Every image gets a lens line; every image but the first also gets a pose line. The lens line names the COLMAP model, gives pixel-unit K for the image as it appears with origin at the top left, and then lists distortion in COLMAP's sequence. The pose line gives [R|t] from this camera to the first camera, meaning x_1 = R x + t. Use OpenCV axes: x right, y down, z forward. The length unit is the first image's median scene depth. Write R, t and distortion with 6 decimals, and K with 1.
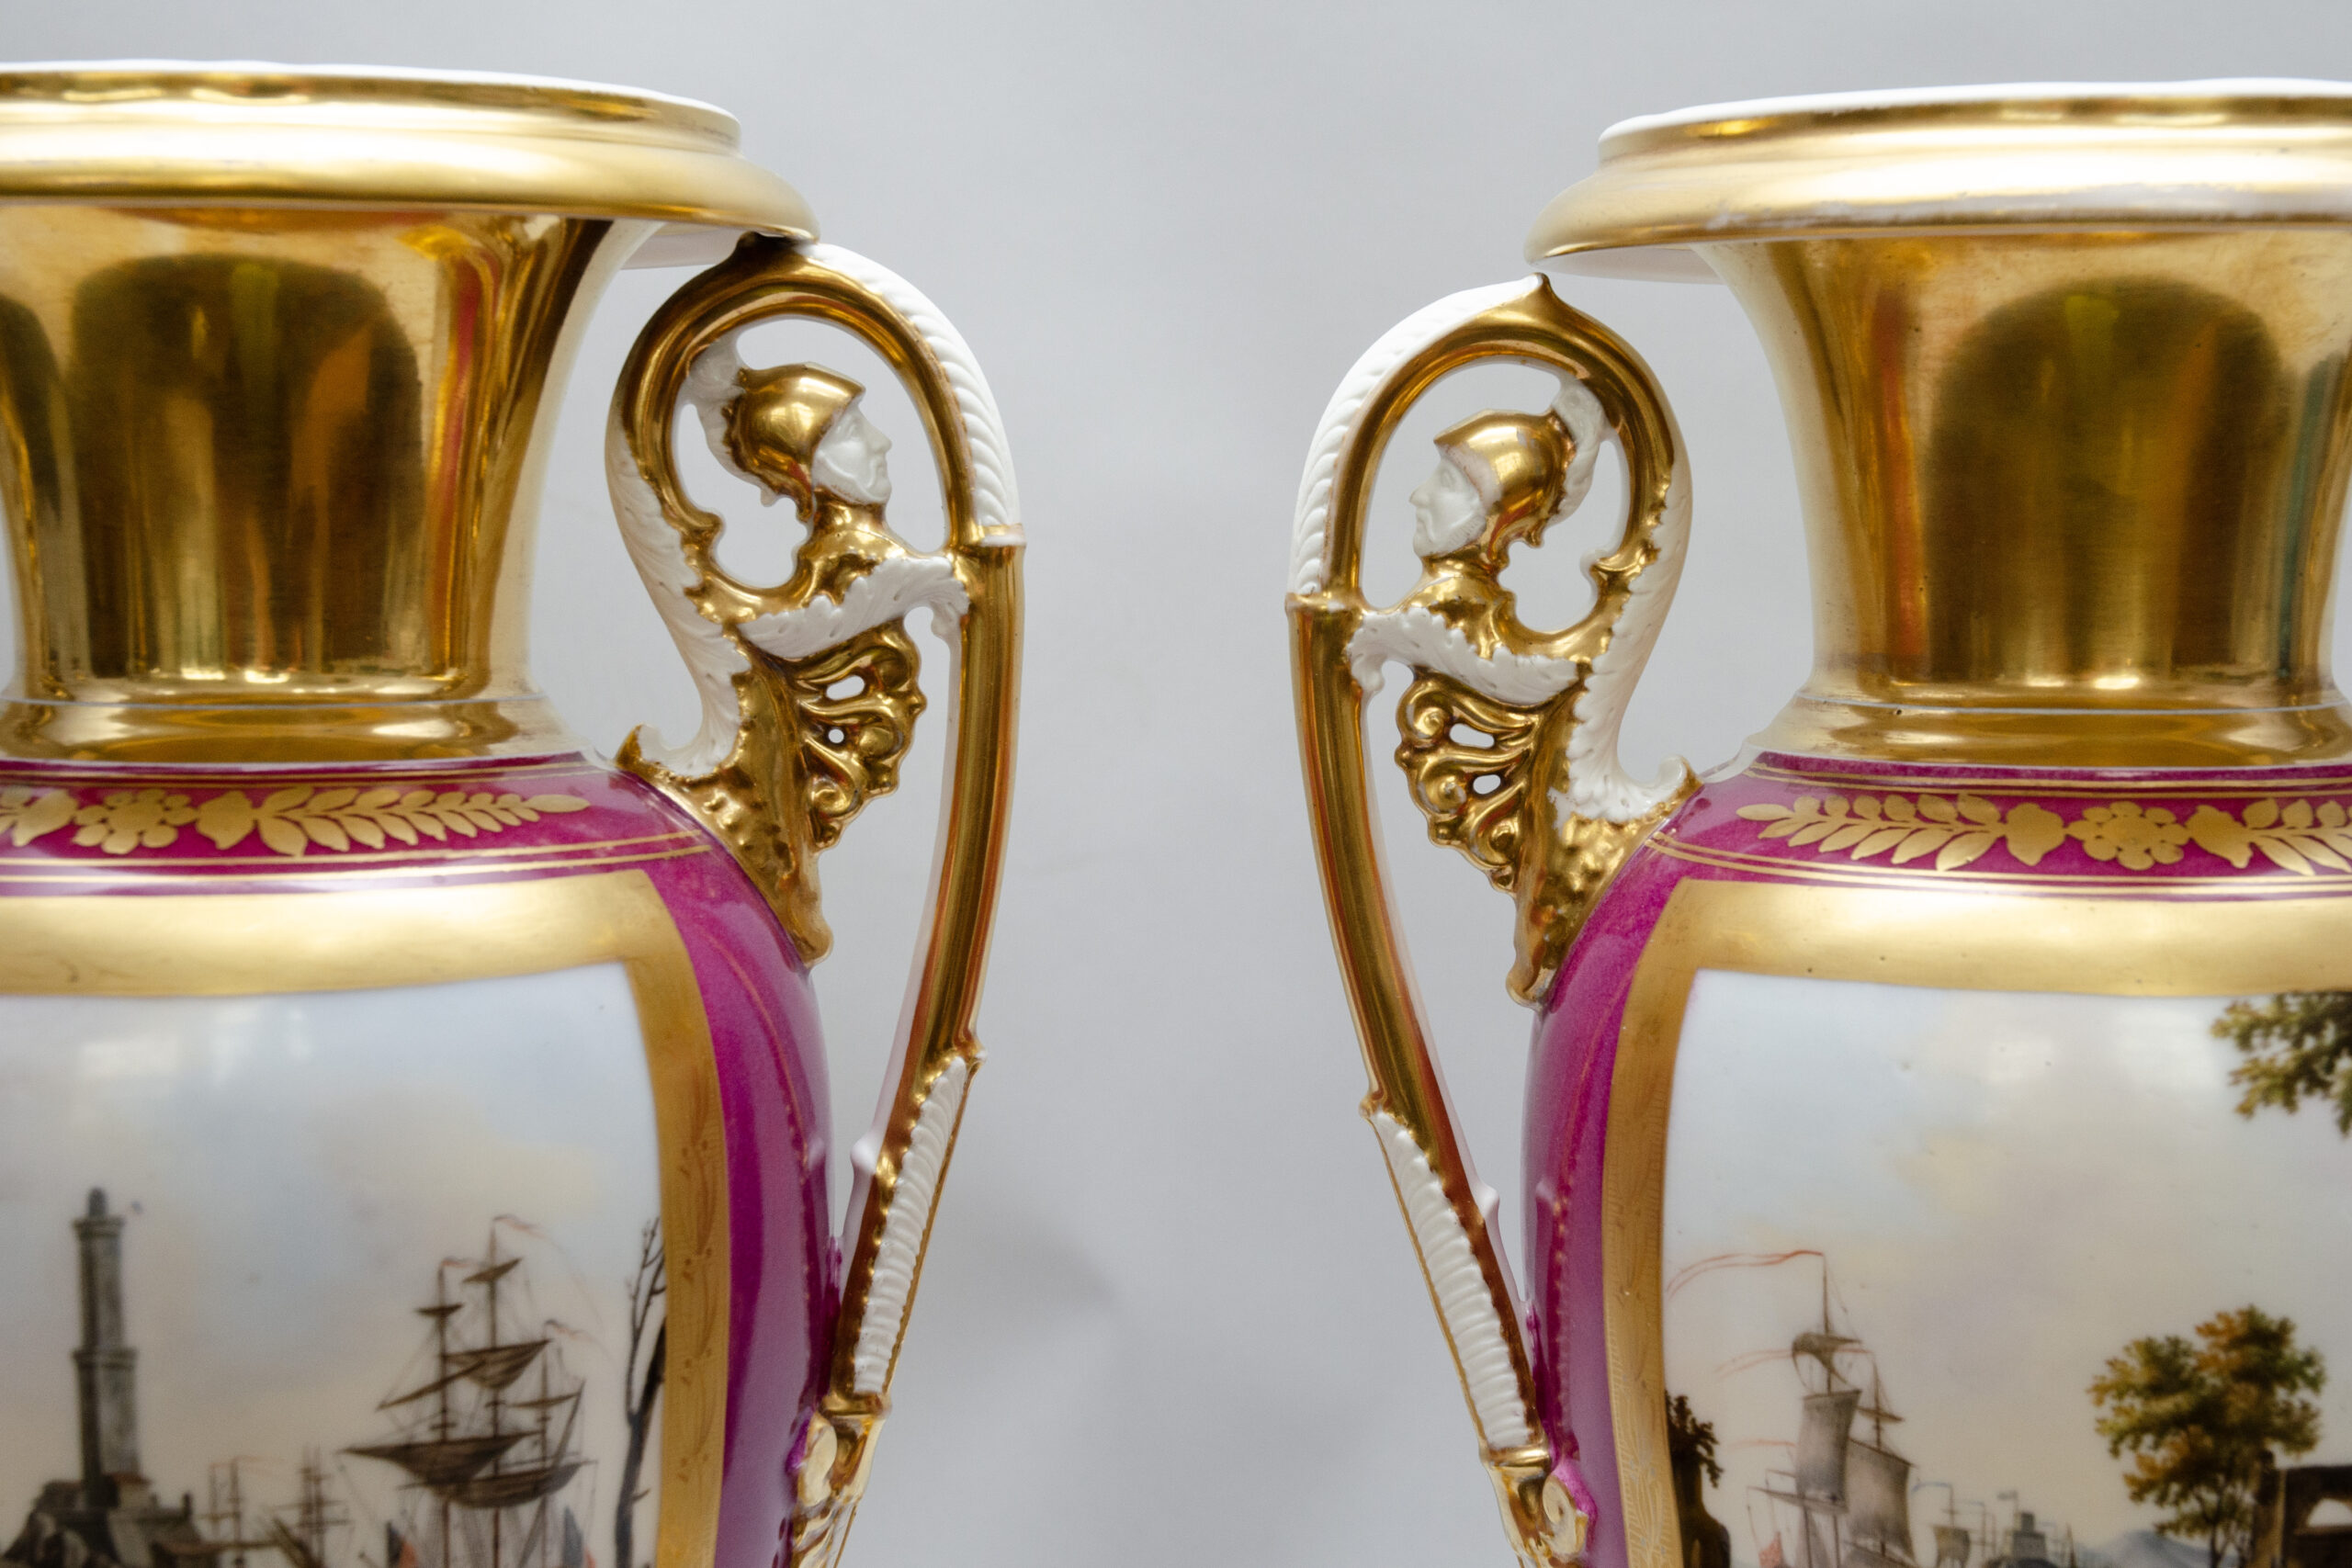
lens RADIAL K [[4111.9, 0, 1176.0], [0, 4111.9, 784.0], [0, 0, 1]] dist [-0.027186, 0.073648]
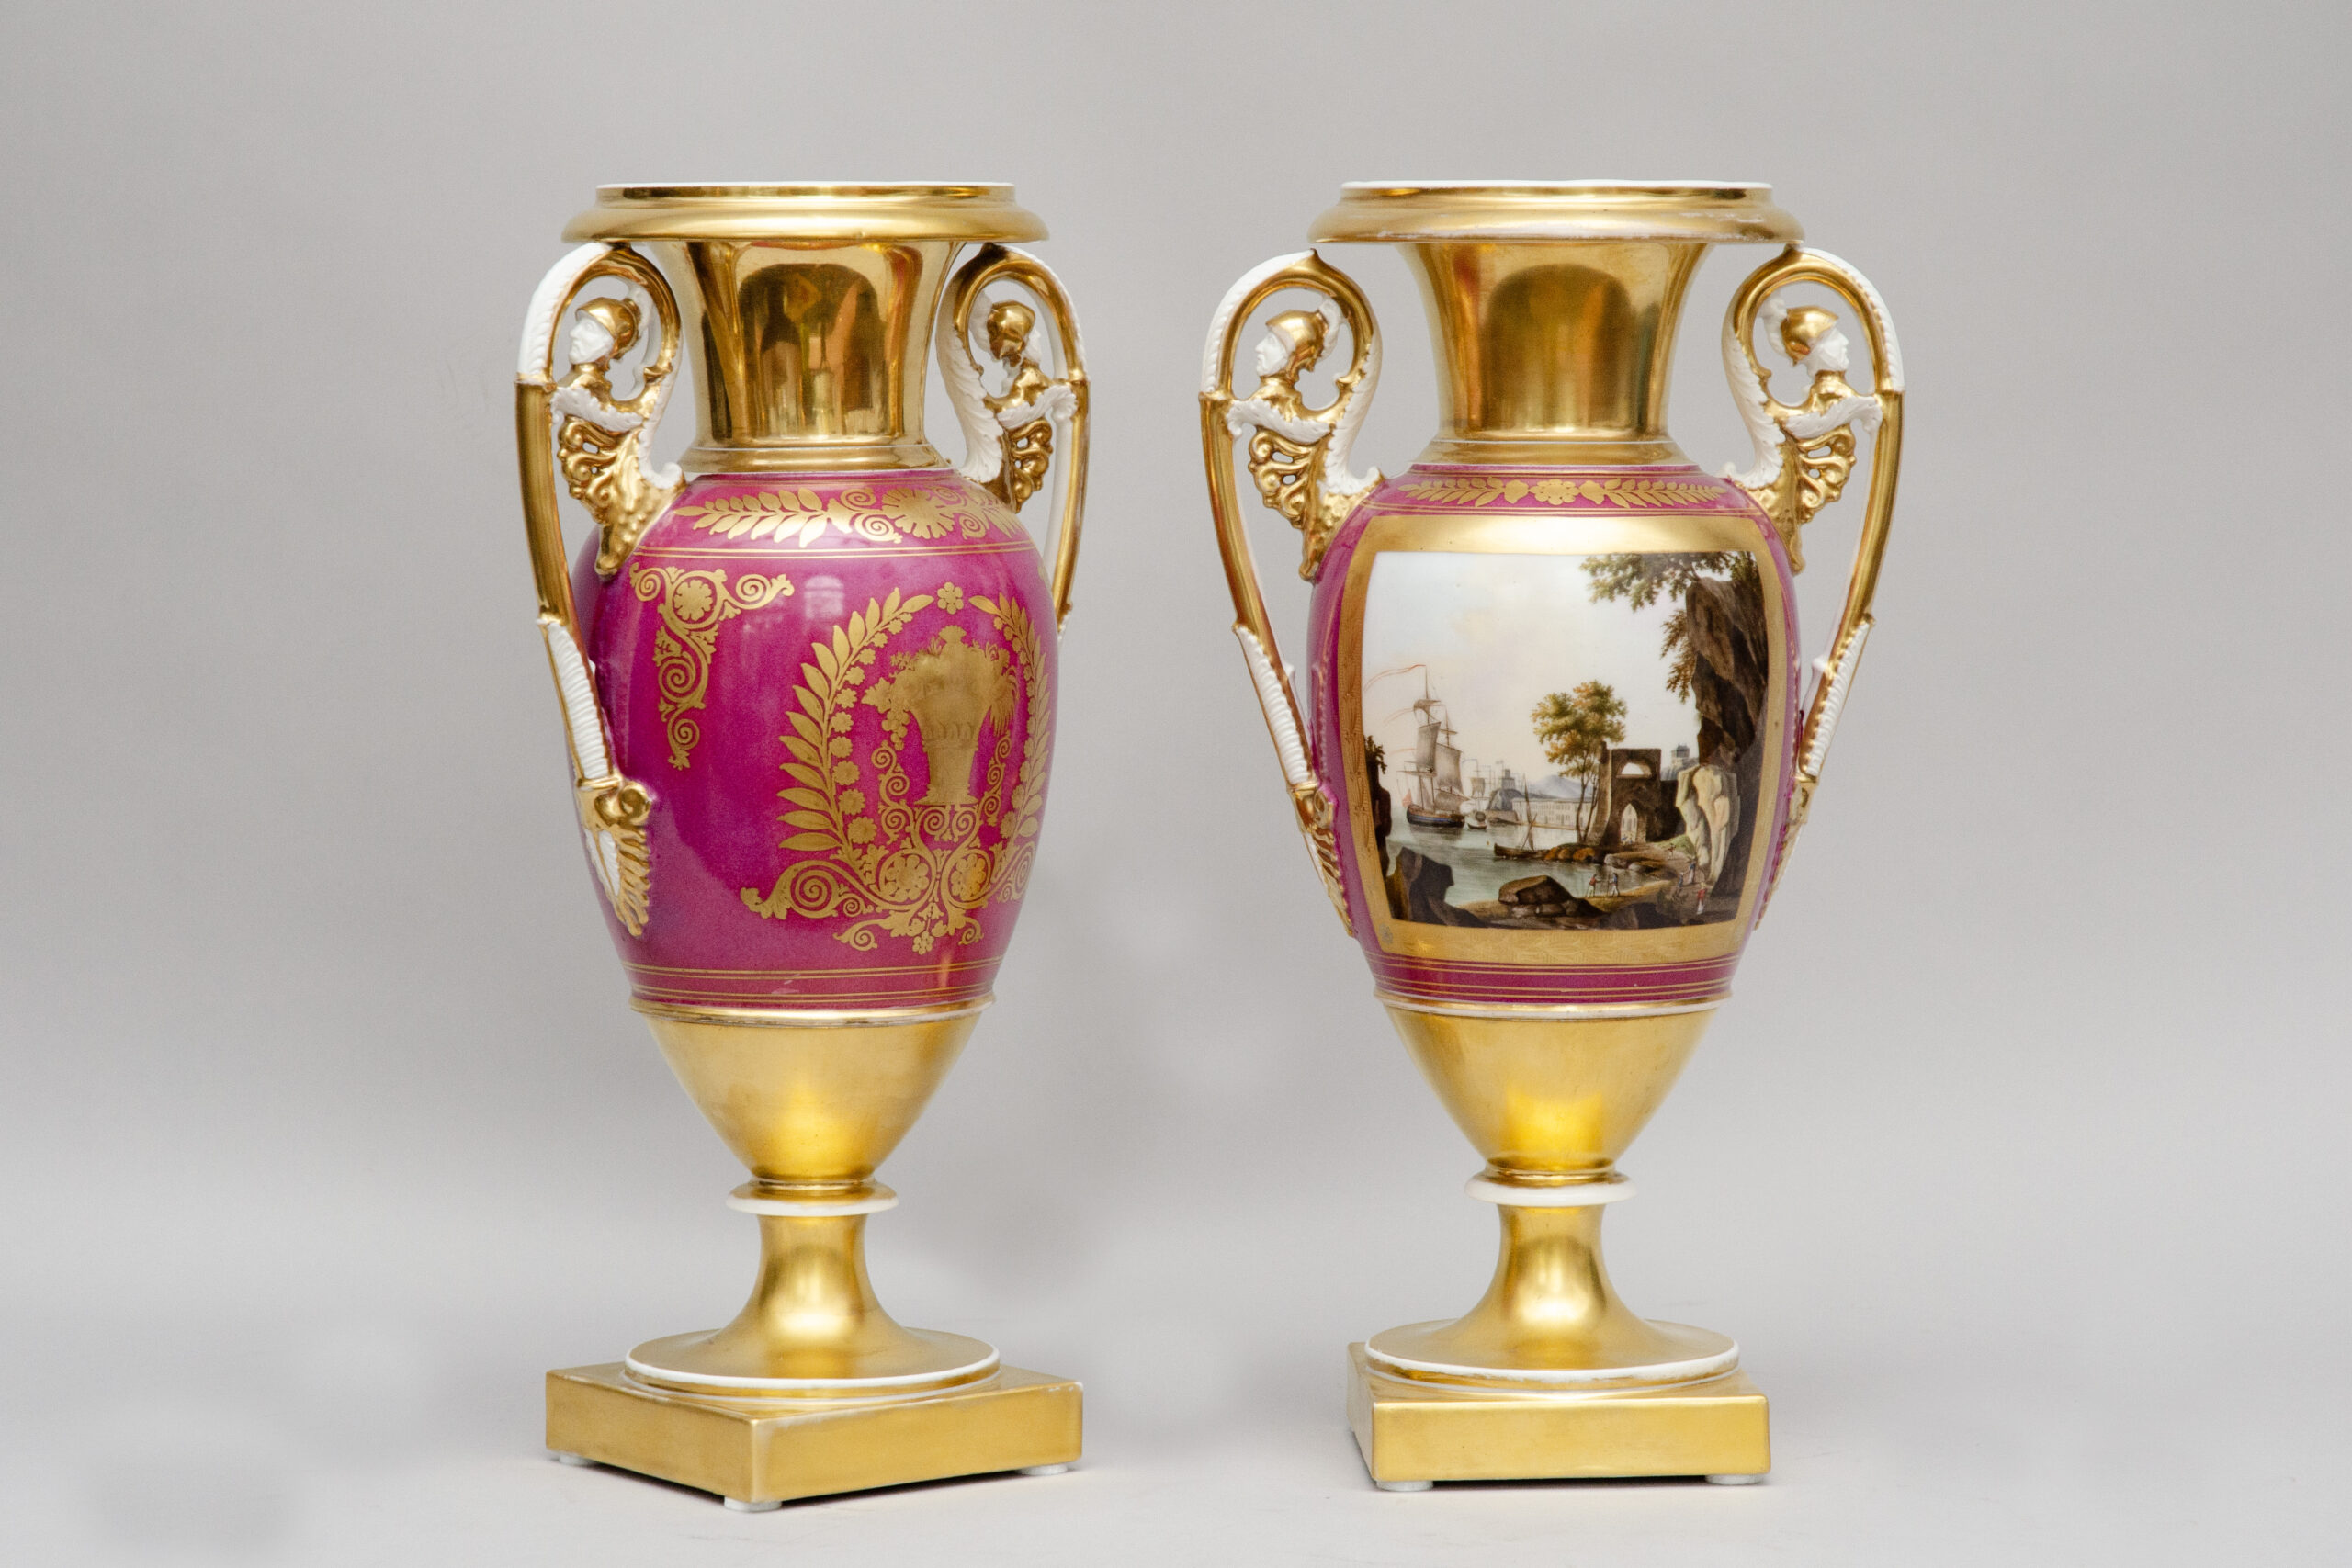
lens RADIAL K [[6461.7, 0, 1176.0], [0, 6461.7, 784.0], [0, 0, 1]] dist [0.049106, 0.130995]
pose [[0.999230, 0.002141, 0.039166, -0.124016], [-0.002043, 0.999995, -0.002544, 0.177423], [-0.039171, 0.002462, 0.999229, -2.531988]]
